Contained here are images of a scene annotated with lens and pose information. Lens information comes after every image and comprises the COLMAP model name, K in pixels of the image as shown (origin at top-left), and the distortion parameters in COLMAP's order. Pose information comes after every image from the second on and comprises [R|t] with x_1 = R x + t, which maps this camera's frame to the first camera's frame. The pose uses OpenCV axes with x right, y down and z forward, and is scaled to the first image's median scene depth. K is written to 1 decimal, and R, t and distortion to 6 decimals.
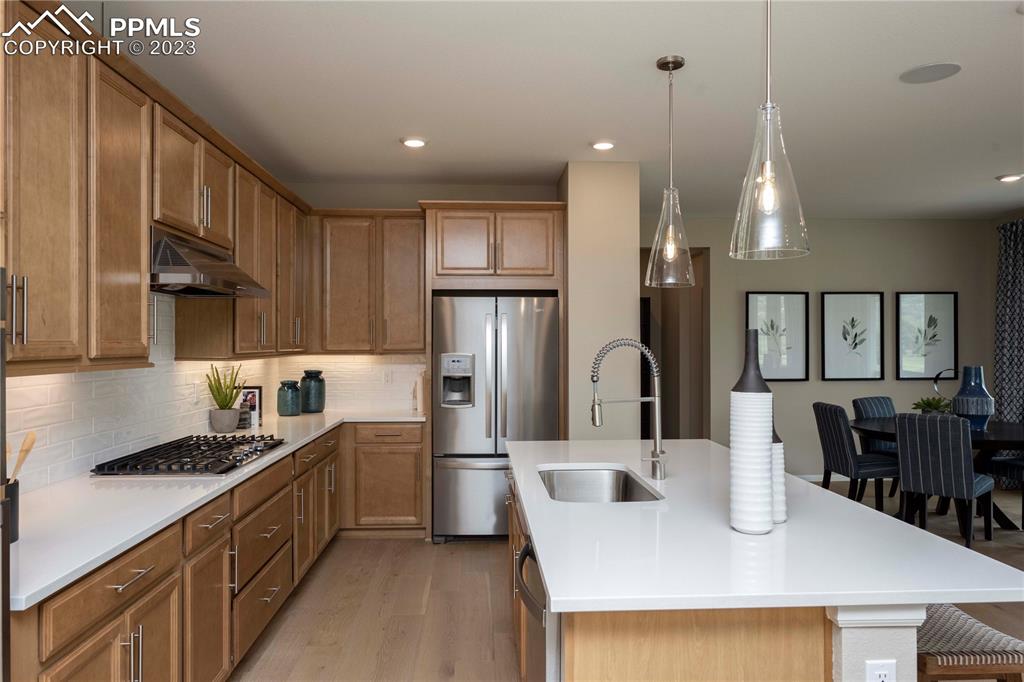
lens RADIAL K [[657.9, 0, 510.3], [0, 657.9, 340.9], [0, 0, 1]] dist [-0.000825, -0.002341]
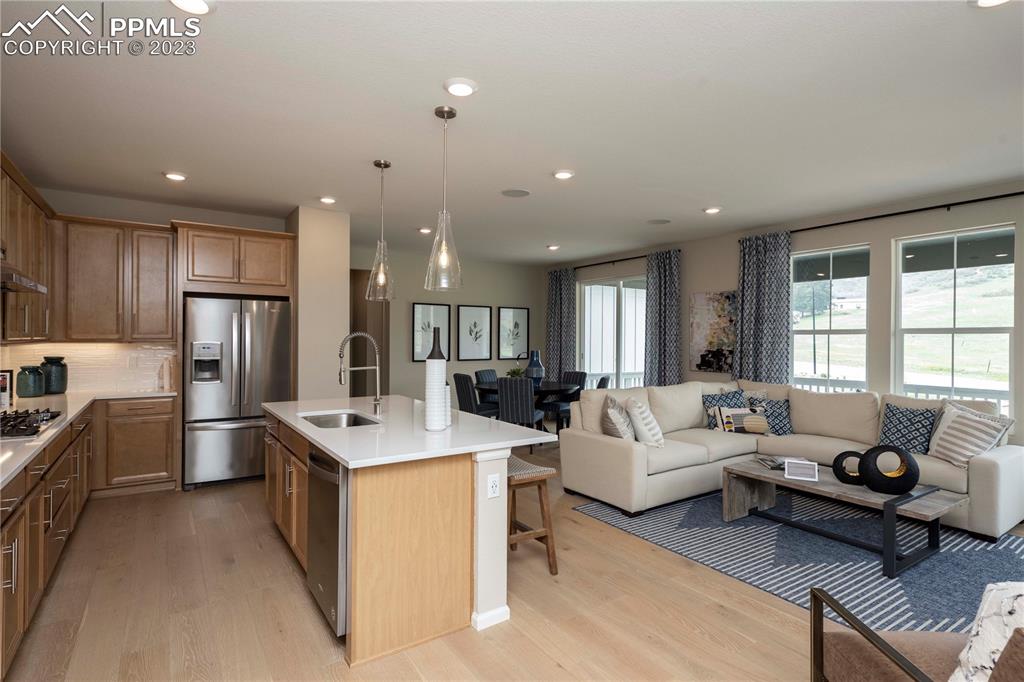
lens RADIAL K [[510.0, 0, 496.9], [0, 510.0, 341.2], [0, 0, 1]] dist [0.005477, 0.000989]
pose [[0.862619, 0.005107, 0.505829, -0.094028], [-0.010452, 0.999916, 0.007729, 0.003771], [-0.505747, -0.011954, 0.862599, -0.153389]]
